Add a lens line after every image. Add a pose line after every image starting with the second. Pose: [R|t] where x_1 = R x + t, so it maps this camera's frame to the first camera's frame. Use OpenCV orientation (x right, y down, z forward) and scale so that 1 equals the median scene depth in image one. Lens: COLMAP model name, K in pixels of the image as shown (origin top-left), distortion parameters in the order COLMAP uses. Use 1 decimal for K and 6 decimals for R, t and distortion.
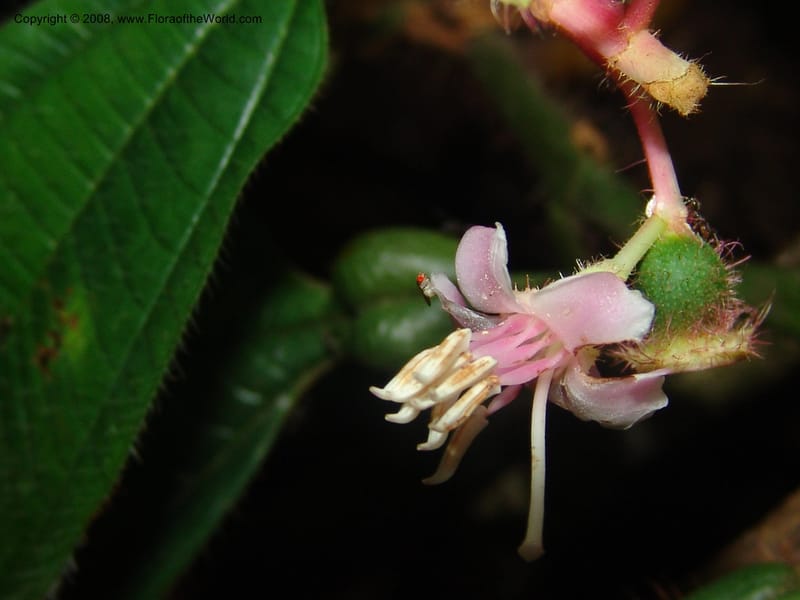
lens RADIAL K [[1916.6, 0, 399.3], [0, 1916.6, 298.6], [0, 0, 1]] dist [-0.161032, 0.000000]
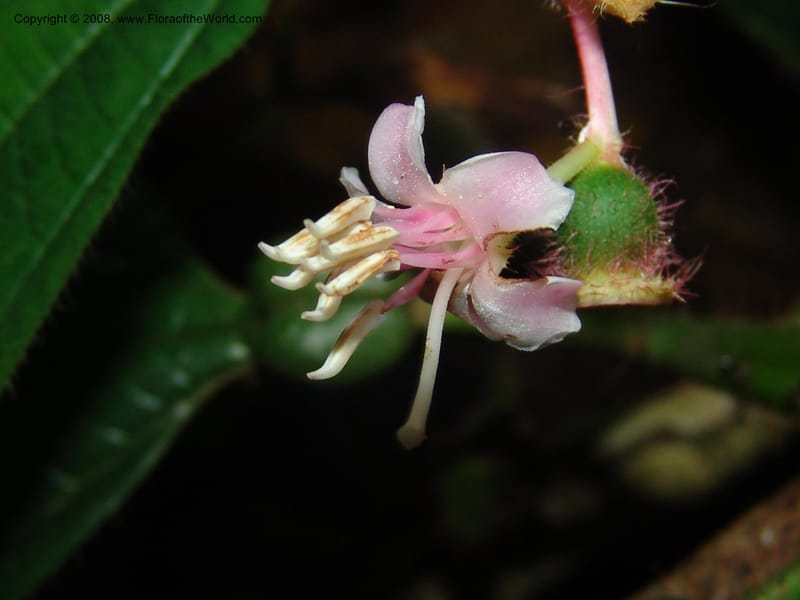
lens RADIAL K [[1916.6, 0, 402.6], [0, 1916.6, 305.2], [0, 0, 1]] dist [-0.161032, 0.000000]
pose [[0.992687, 0.119614, 0.016258, 0.031923], [-0.116274, 0.983657, -0.137477, 0.148101], [-0.032437, 0.134581, 0.990371, 0.070082]]
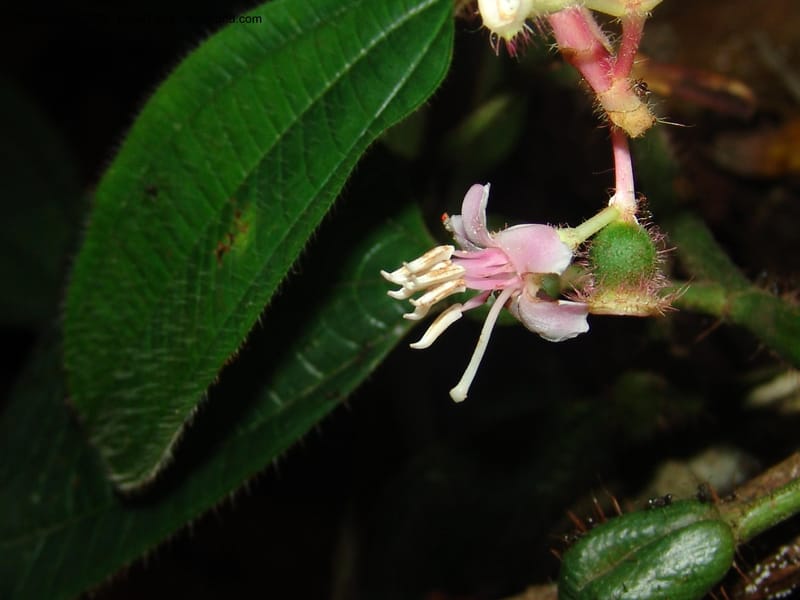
lens RADIAL K [[1916.6, 0, 400.7], [0, 1916.6, 299.6], [0, 0, 1]] dist [-0.161032, 0.000000]
pose [[0.965722, 0.193479, -0.173053, 0.205495], [-0.199960, 0.979586, -0.020666, 0.074481], [0.165522, 0.054562, 0.984696, -0.382601]]
